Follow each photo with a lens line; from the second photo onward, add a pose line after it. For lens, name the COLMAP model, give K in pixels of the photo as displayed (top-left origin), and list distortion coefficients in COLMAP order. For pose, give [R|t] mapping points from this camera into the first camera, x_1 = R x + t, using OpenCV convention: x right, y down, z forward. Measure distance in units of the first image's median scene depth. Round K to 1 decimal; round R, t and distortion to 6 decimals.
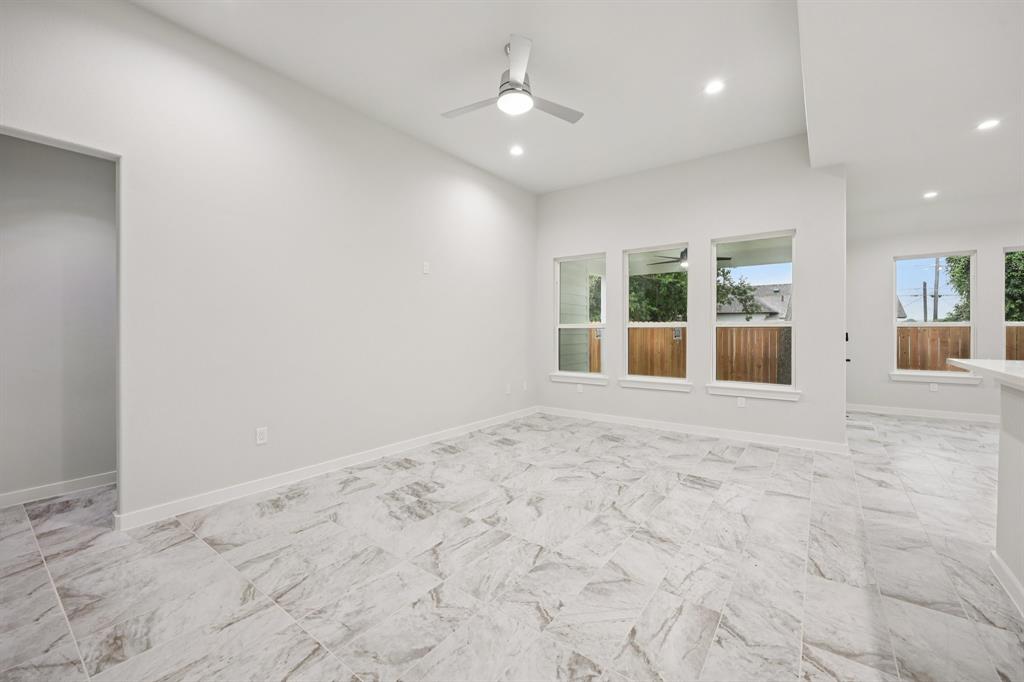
lens RADIAL K [[415.4, 0, 516.3], [0, 415.4, 332.9], [0, 0, 1]] dist [-0.001228, -0.000097]
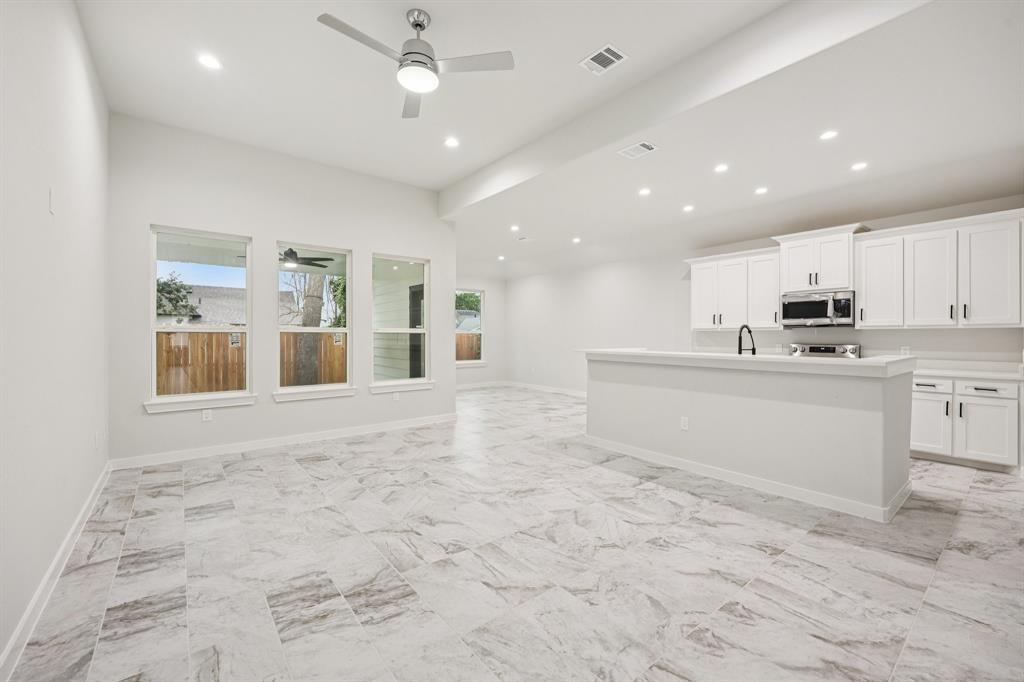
lens RADIAL K [[415.4, 0, 516.1], [0, 415.4, 339.1], [0, 0, 1]] dist [-0.001228, -0.000097]
pose [[0.248287, -0.007999, 0.968653, -0.805123], [0.002275, 0.999968, 0.007674, -0.007635], [-0.968684, 0.000298, 0.248298, 0.581236]]
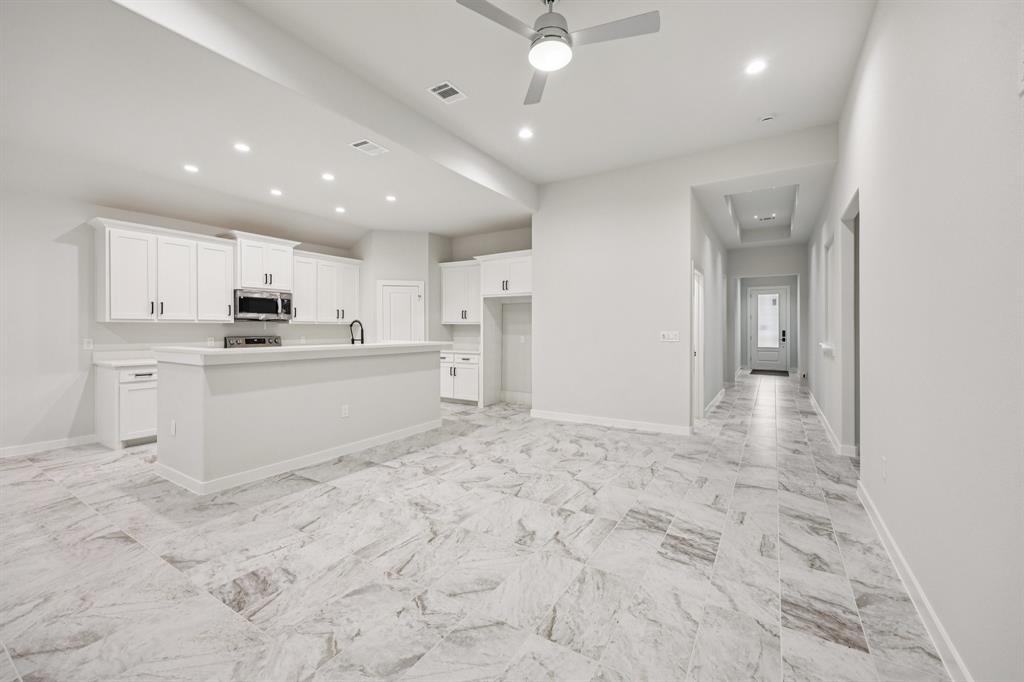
lens RADIAL K [[415.4, 0, 513.0], [0, 415.4, 330.3], [0, 0, 1]] dist [-0.001228, -0.000097]
pose [[-0.996996, 0.001913, -0.077427, 0.135639], [0.001343, 0.999972, 0.007412, -0.011347], [0.077439, 0.007285, -0.996970, 1.822355]]
